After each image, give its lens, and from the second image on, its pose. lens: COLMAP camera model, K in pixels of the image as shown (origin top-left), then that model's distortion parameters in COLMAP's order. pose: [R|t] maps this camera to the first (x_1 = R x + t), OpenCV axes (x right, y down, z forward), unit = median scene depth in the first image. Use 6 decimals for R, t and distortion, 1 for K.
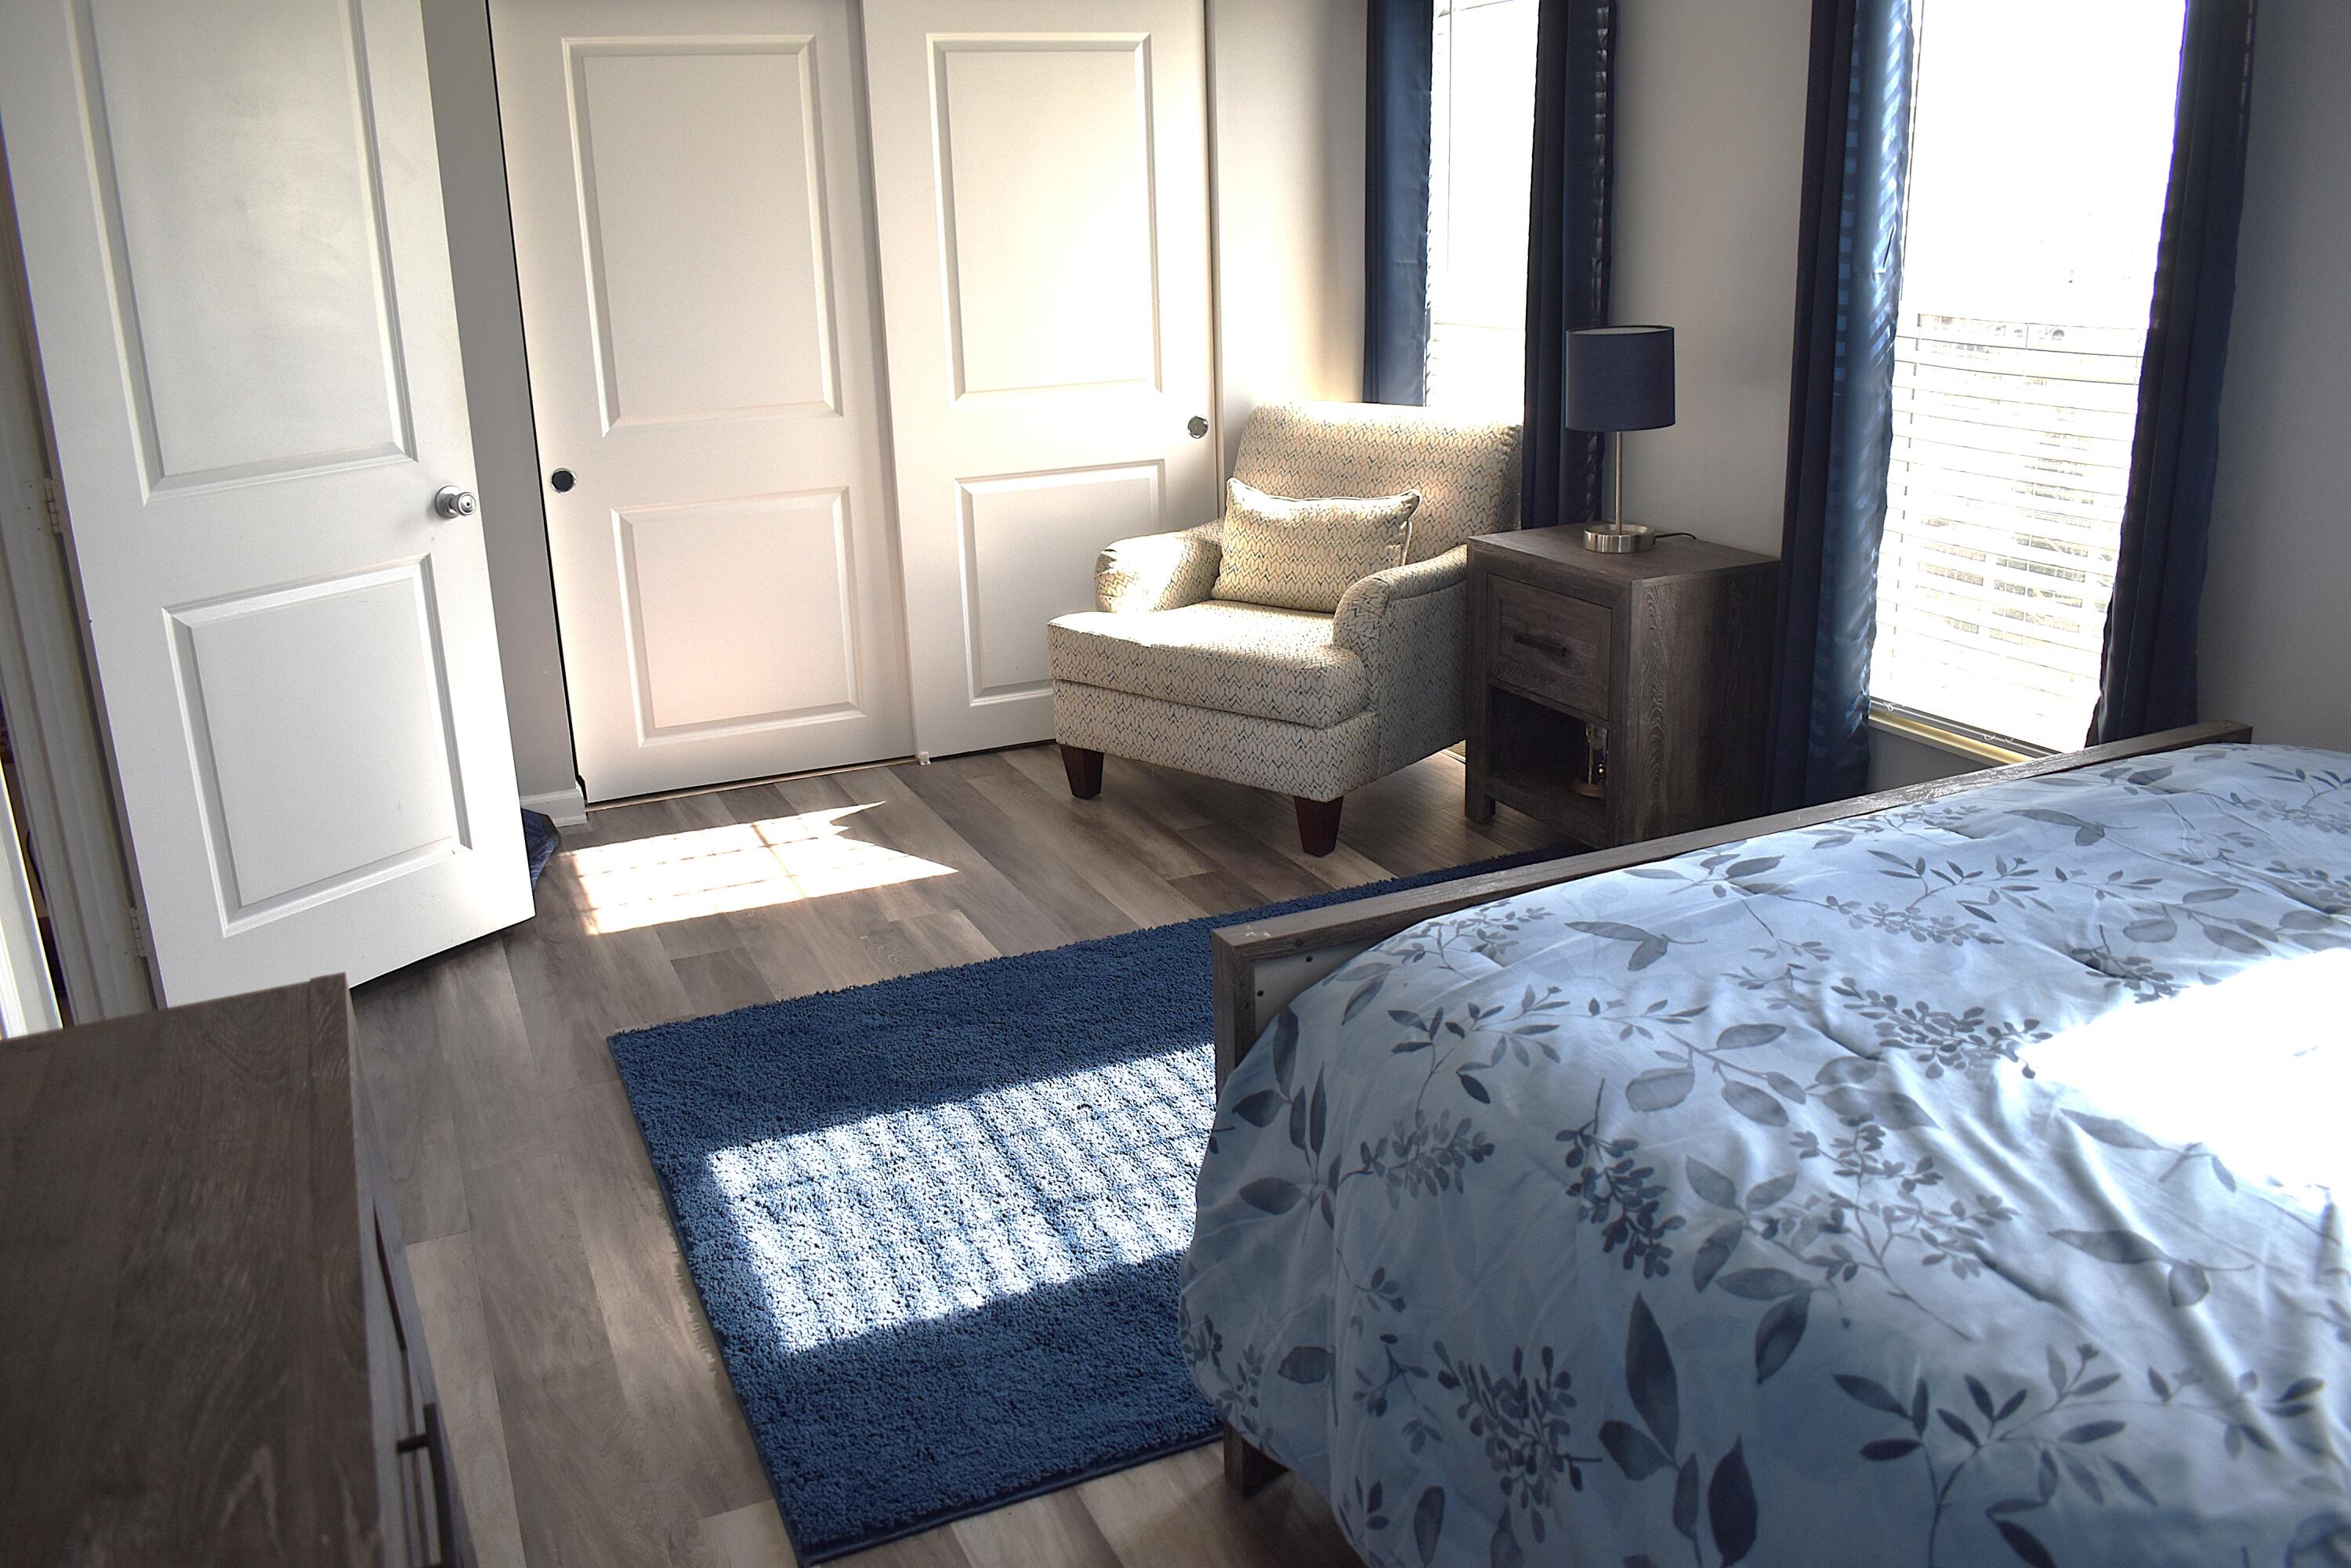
lens RADIAL K [[1832.4, 0, 1178.9], [0, 1832.4, 782.8], [0, 0, 1]] dist [-0.100145, 0.021312]
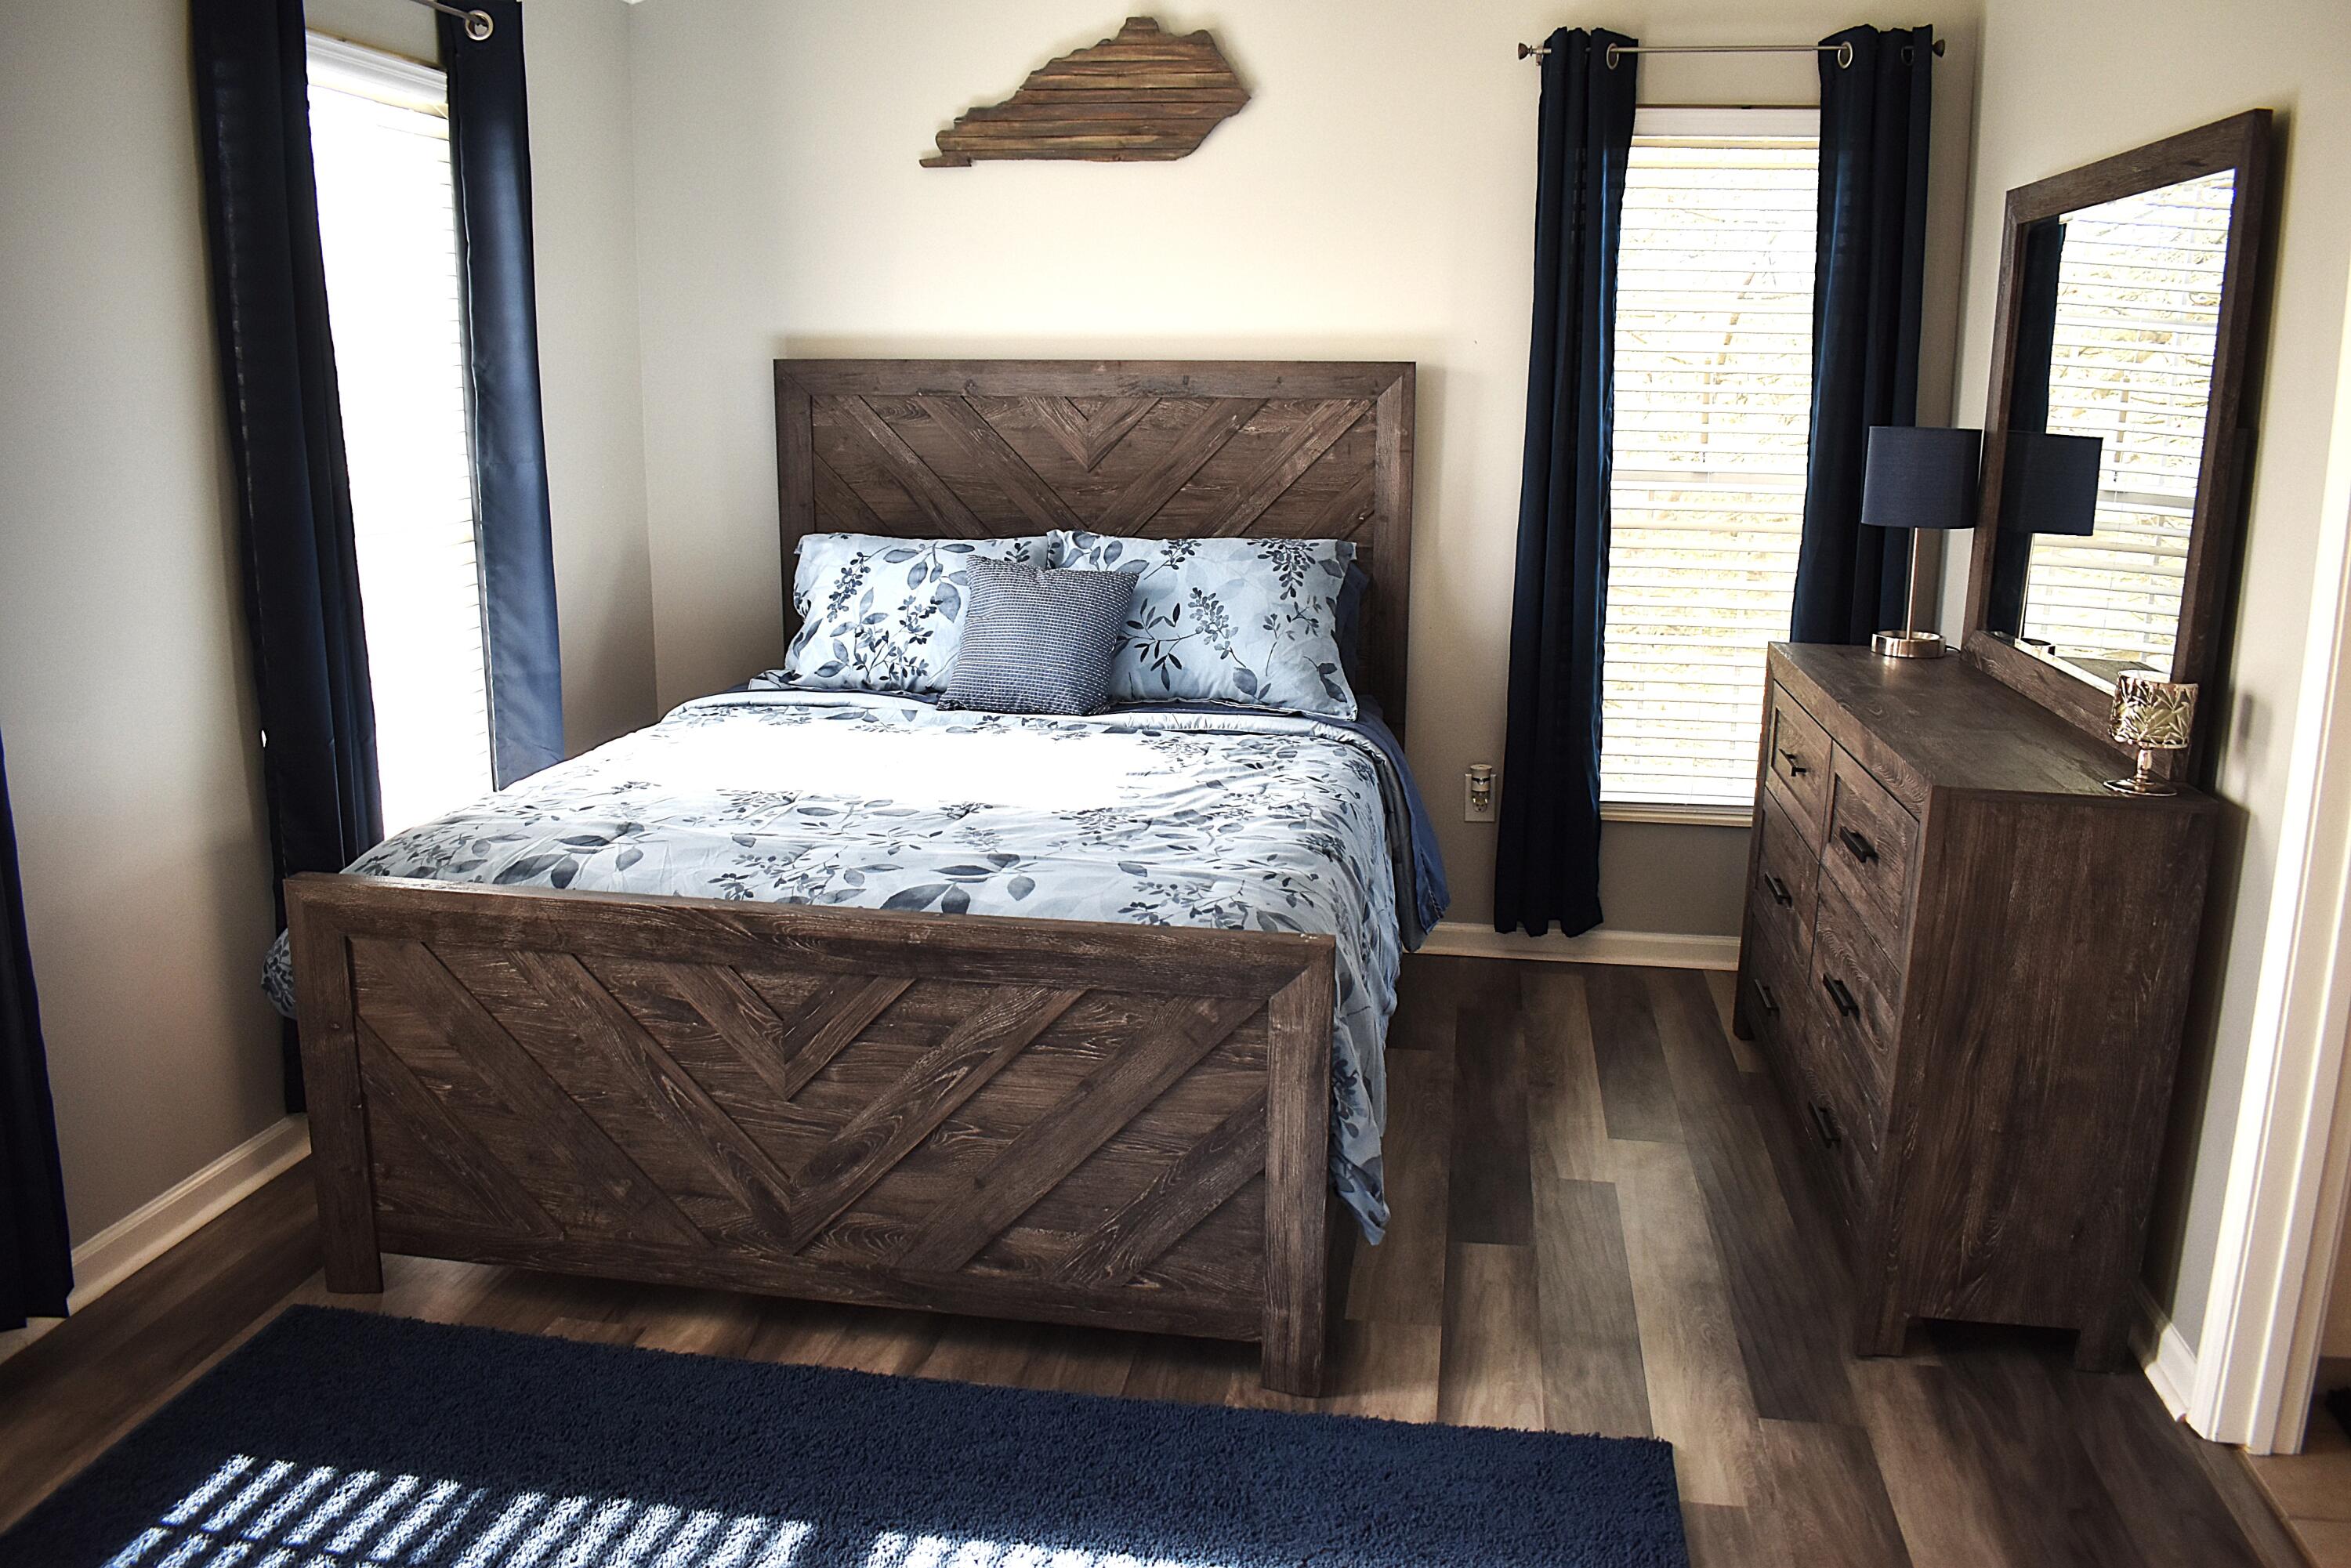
lens RADIAL K [[1832.4, 0, 1179.8], [0, 1832.4, 787.6], [0, 0, 1]] dist [-0.100145, 0.021312]
pose [[-0.829014, -0.100085, 0.550198, -0.559056], [0.184762, 0.879587, 0.438394, -0.569664], [-0.527824, 0.465090, -0.710699, 1.815181]]
